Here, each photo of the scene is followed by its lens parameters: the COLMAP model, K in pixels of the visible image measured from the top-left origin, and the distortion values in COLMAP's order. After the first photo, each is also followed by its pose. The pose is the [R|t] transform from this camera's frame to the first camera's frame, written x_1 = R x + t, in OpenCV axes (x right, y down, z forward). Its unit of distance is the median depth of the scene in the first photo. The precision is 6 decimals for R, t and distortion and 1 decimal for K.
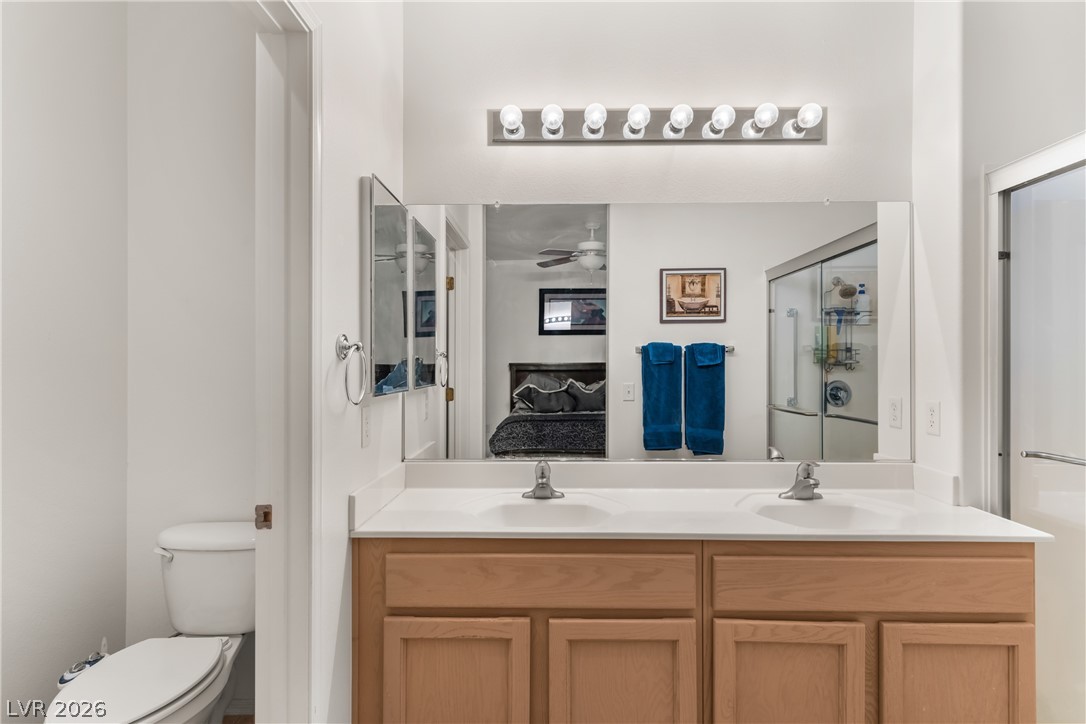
lens RADIAL K [[583.5, 0, 544.2], [0, 583.5, 355.9], [0, 0, 1]] dist [0.003480, 0.000793]
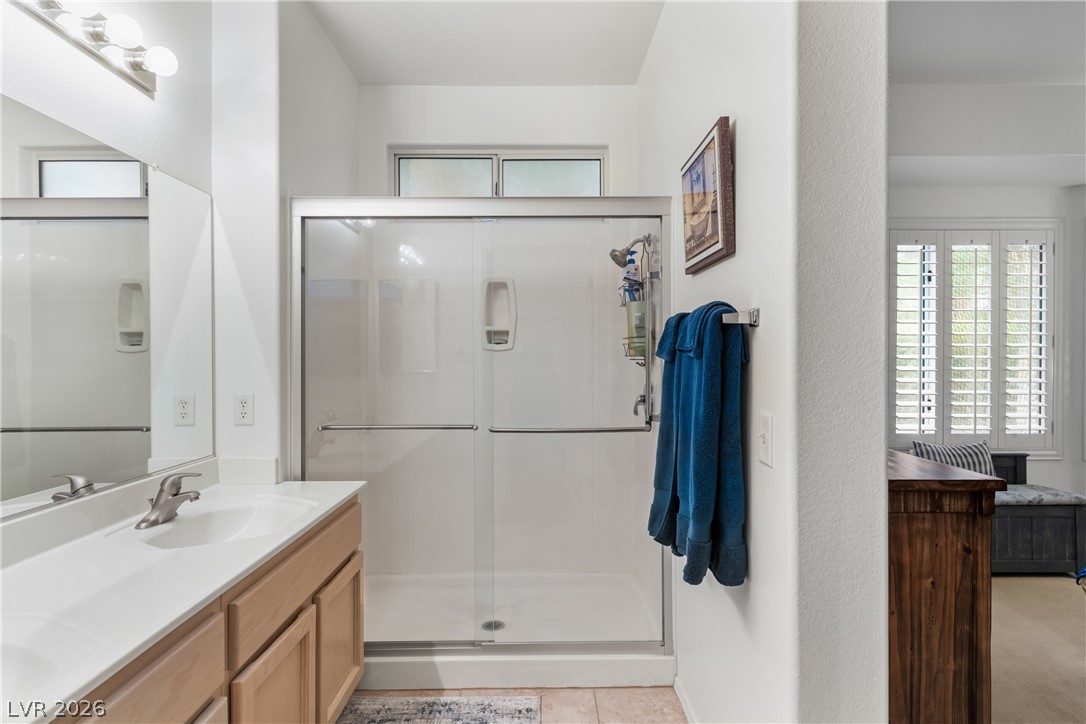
lens RADIAL K [[583.5, 0, 547.4], [0, 583.5, 358.6], [0, 0, 1]] dist [0.003480, 0.000793]
pose [[-0.013215, -0.005762, 0.999896, -0.363081], [-0.004459, 0.999974, 0.005704, 0.005447], [-0.999903, -0.004383, -0.013240, 0.426418]]
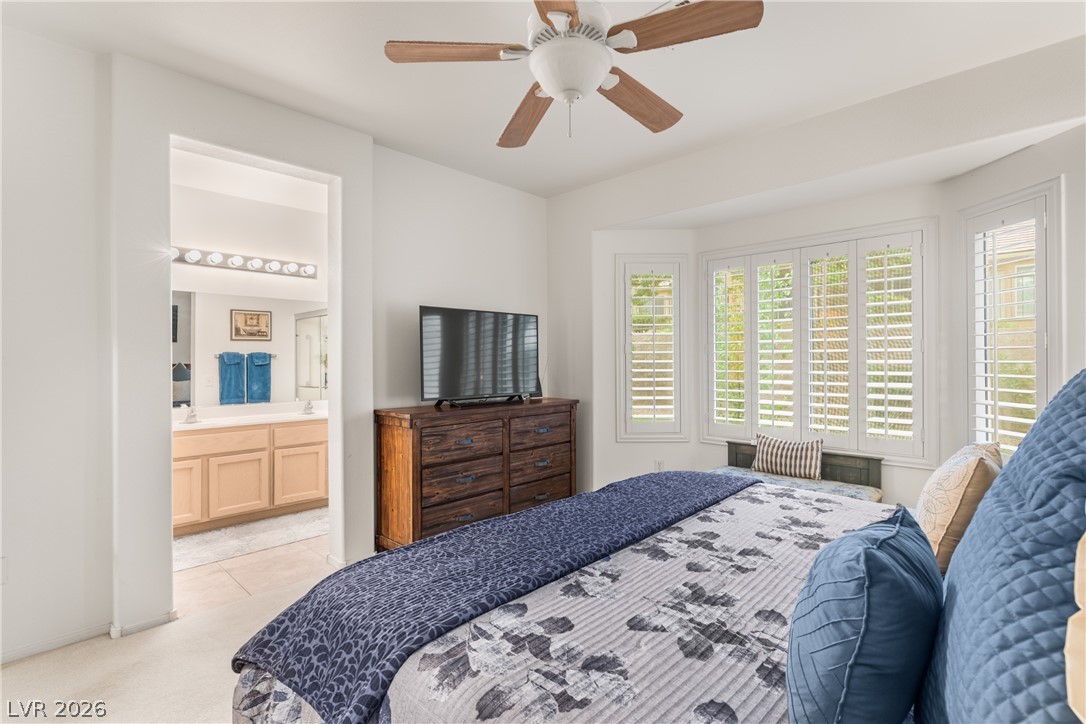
lens RADIAL K [[519.3, 0, 539.3], [0, 519.3, 358.1], [0, 0, 1]] dist [0.003311, 0.000651]
pose [[0.698385, -0.002908, 0.715717, -0.457220], [0.002468, 0.999996, 0.001655, -0.009168], [-0.715718, 0.000611, 0.698389, -1.252838]]
